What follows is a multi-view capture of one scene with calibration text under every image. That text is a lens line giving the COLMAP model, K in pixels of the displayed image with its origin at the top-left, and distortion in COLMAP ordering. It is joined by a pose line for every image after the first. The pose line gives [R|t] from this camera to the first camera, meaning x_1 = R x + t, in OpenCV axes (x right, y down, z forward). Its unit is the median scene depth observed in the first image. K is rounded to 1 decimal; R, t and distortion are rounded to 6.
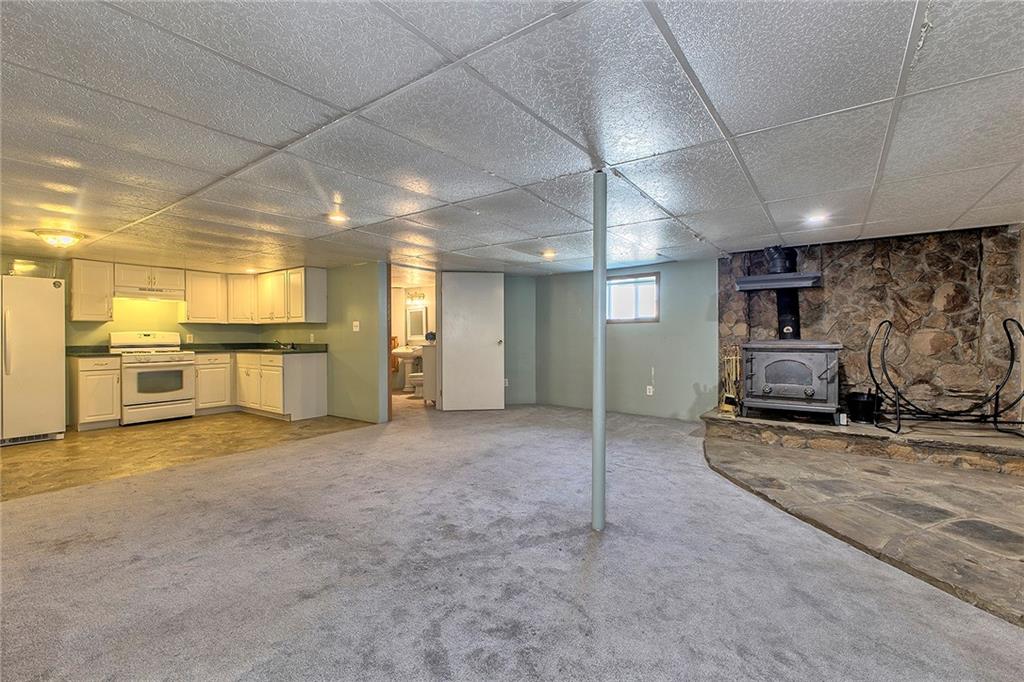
lens RADIAL K [[443.9, 0, 514.4], [0, 443.9, 337.2], [0, 0, 1]] dist [0.002475, -0.000419]
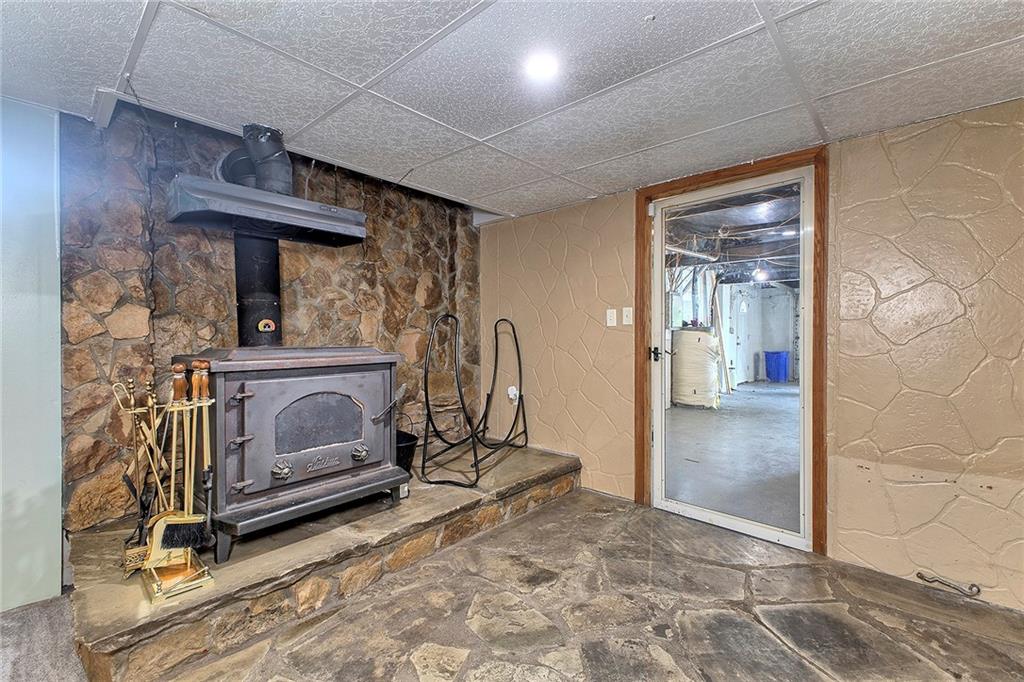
lens RADIAL K [[443.9, 0, 518.9], [0, 443.9, 336.9], [0, 0, 1]] dist [0.002475, -0.000419]
pose [[0.111717, 0.001645, 0.993739, 0.155342], [0.004462, 0.999988, -0.002157, -0.002055], [-0.993730, 0.004675, 0.111708, 0.607148]]
